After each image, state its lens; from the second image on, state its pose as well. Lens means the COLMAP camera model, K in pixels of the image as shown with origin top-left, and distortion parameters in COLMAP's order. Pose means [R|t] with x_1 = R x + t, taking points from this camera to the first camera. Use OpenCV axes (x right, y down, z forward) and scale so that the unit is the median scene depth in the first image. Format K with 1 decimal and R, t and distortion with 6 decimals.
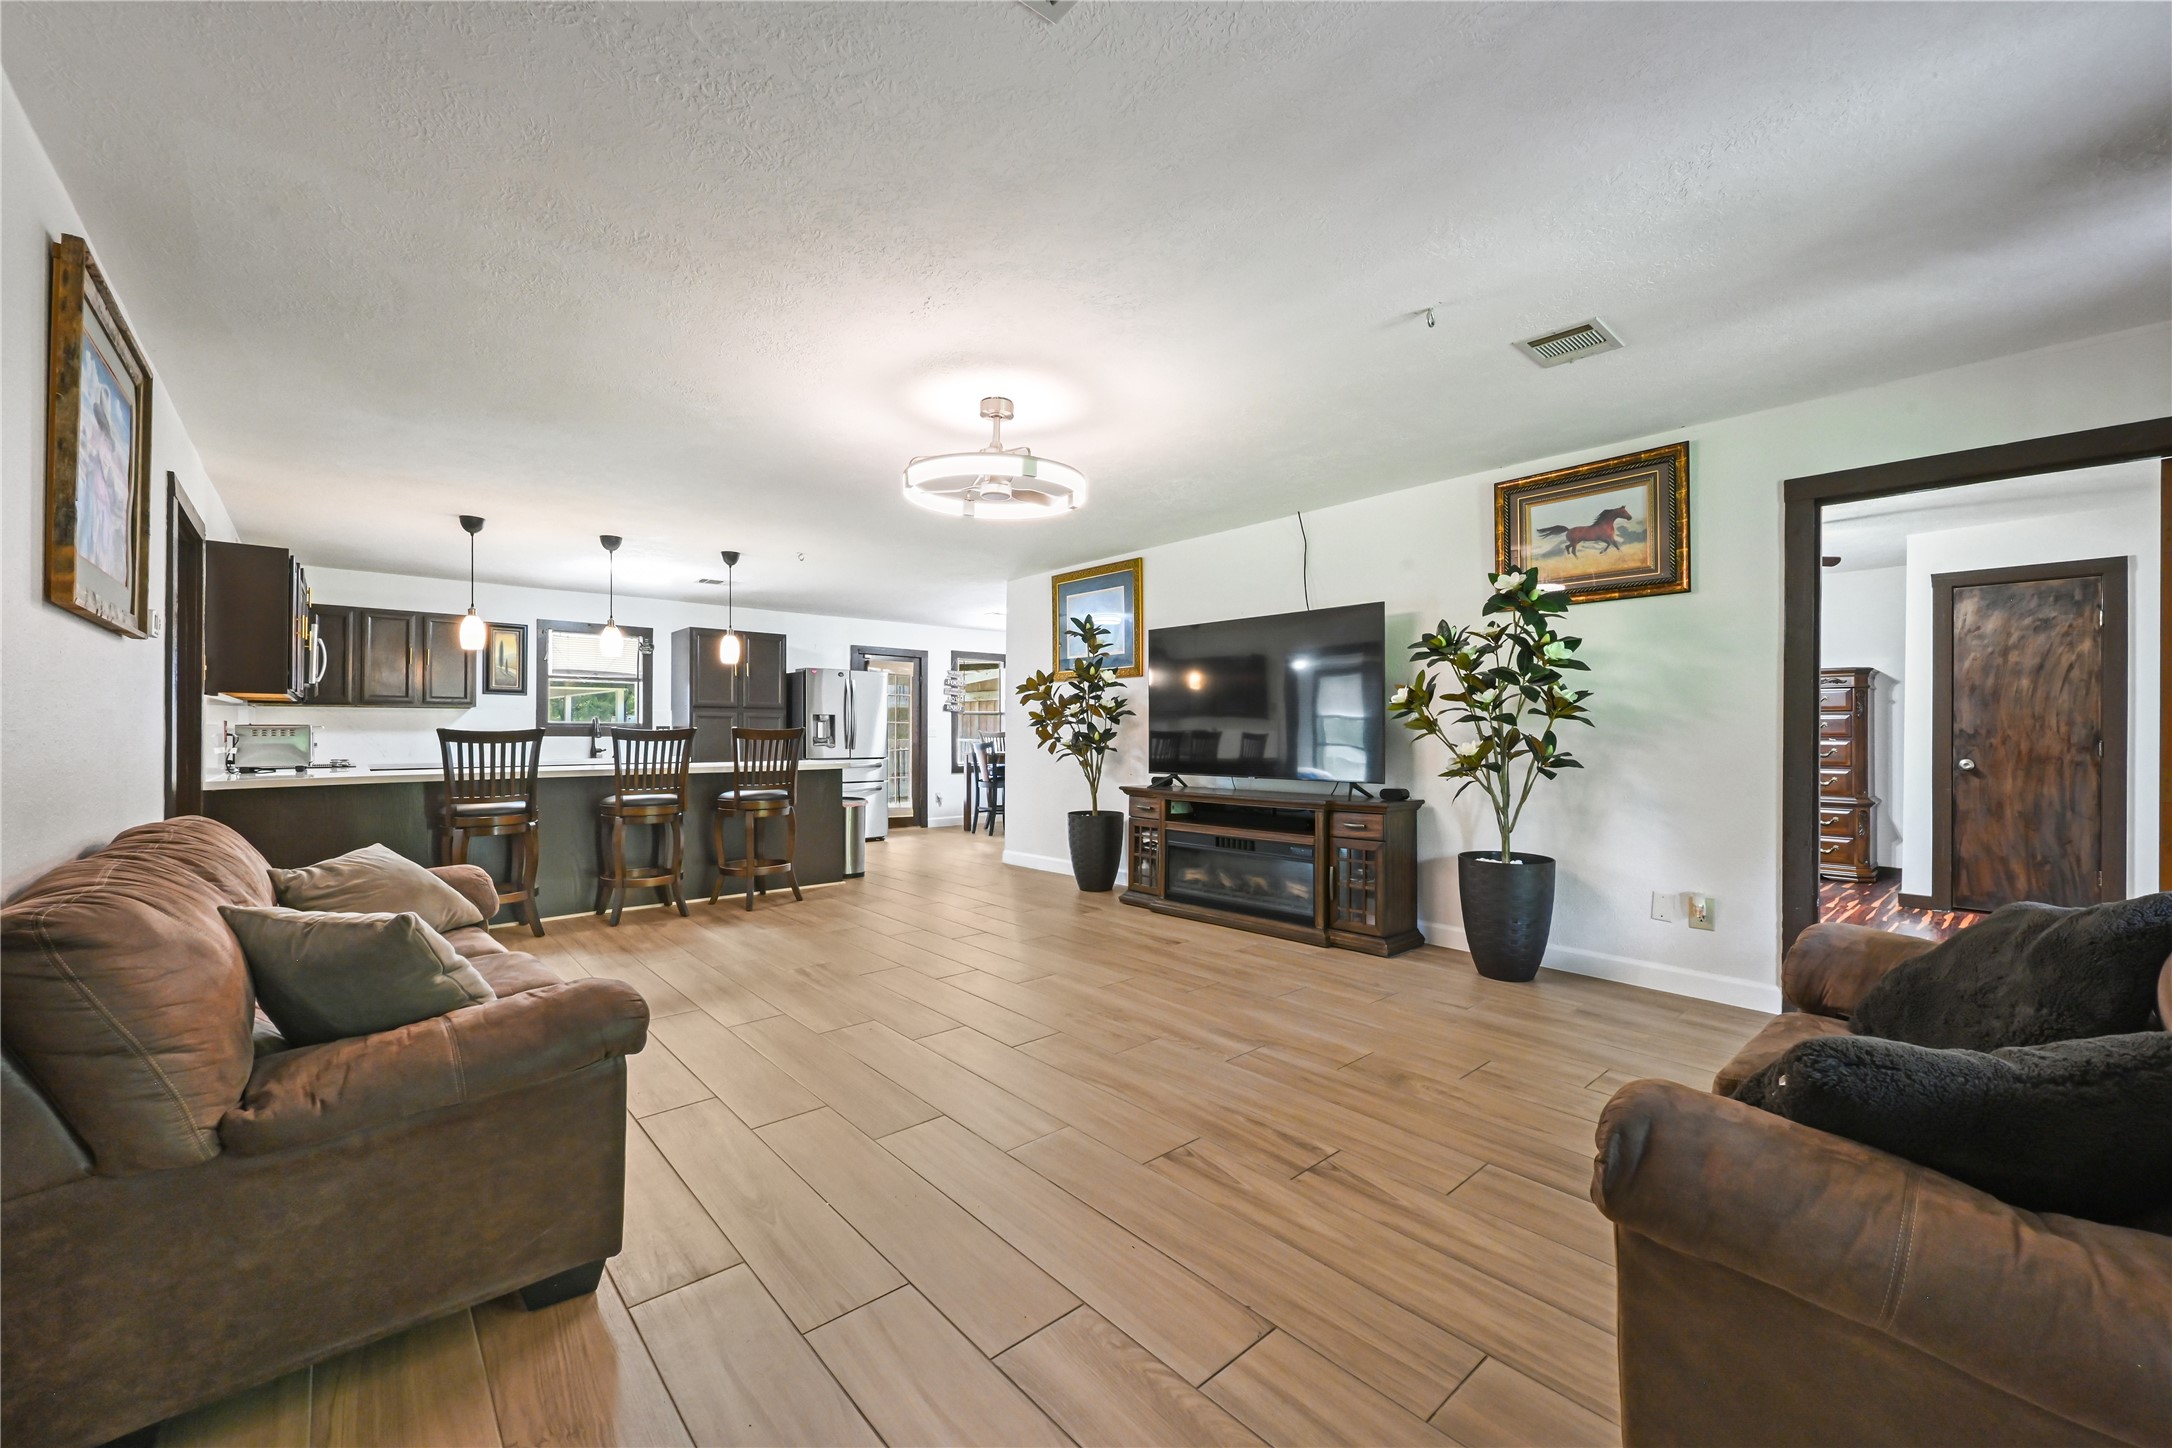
lens RADIAL K [[869.1, 0, 1075.3], [0, 869.1, 728.2], [0, 0, 1]] dist [0.002363, -0.000825]
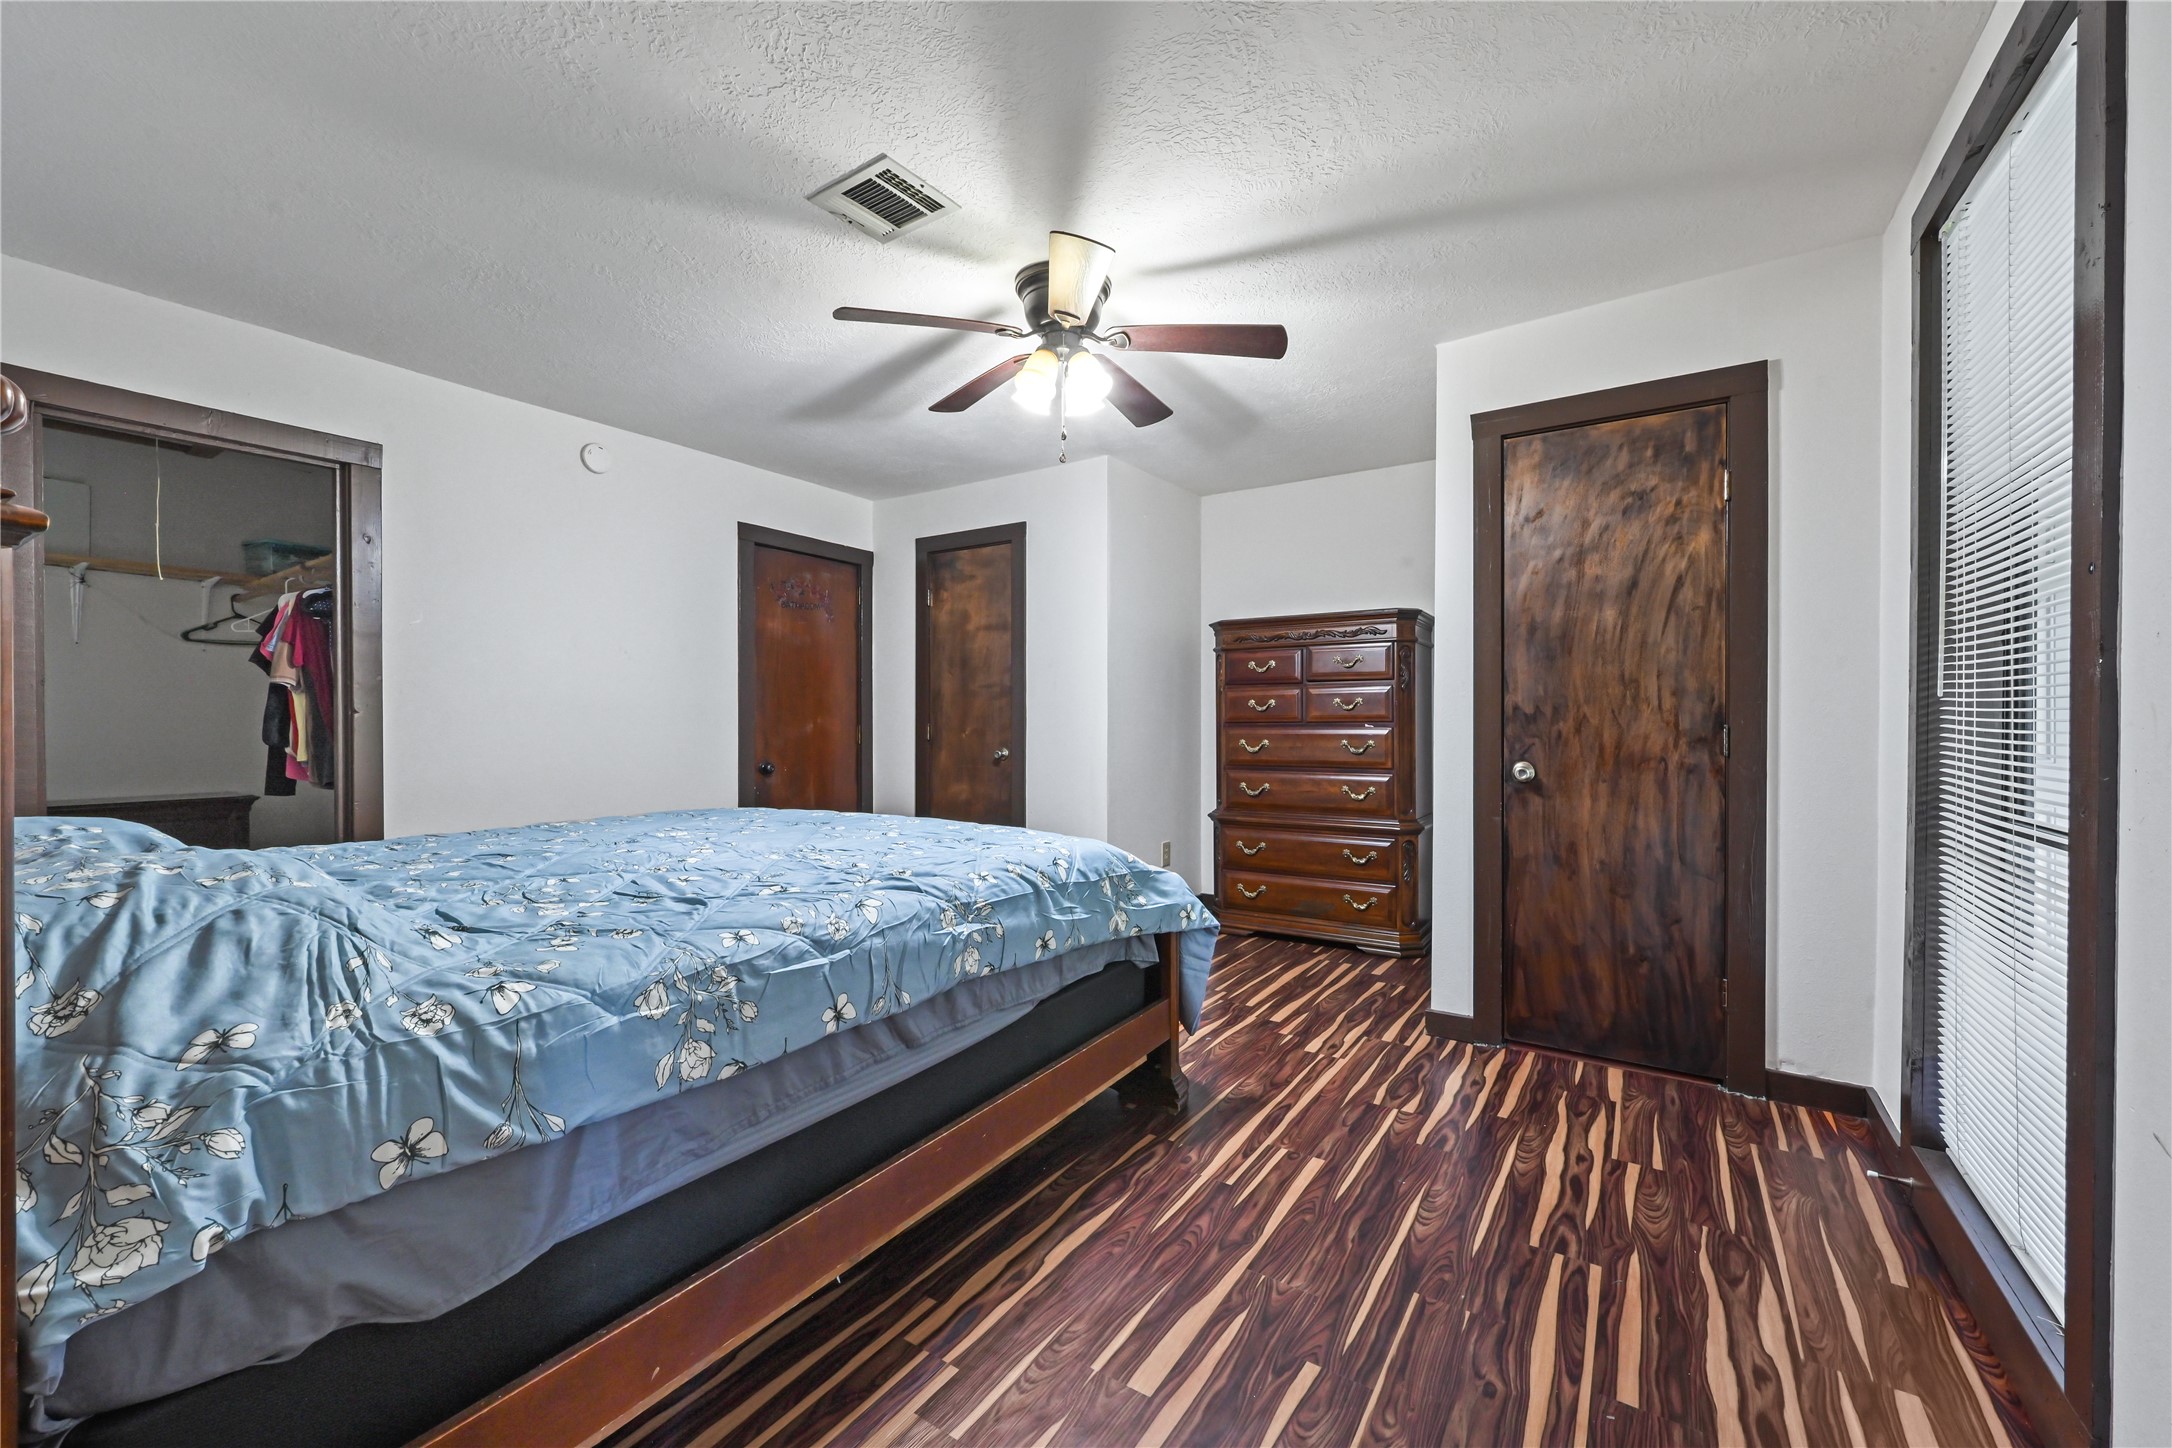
lens RADIAL K [[869.1, 0, 1099.0], [0, 869.1, 724.4], [0, 0, 1]] dist [0.002363, -0.000825]
pose [[0.958275, -0.007874, 0.285738, 0.648311], [0.006015, 0.999955, 0.007380, 0.007579], [-0.285783, -0.005354, 0.958279, 0.587582]]
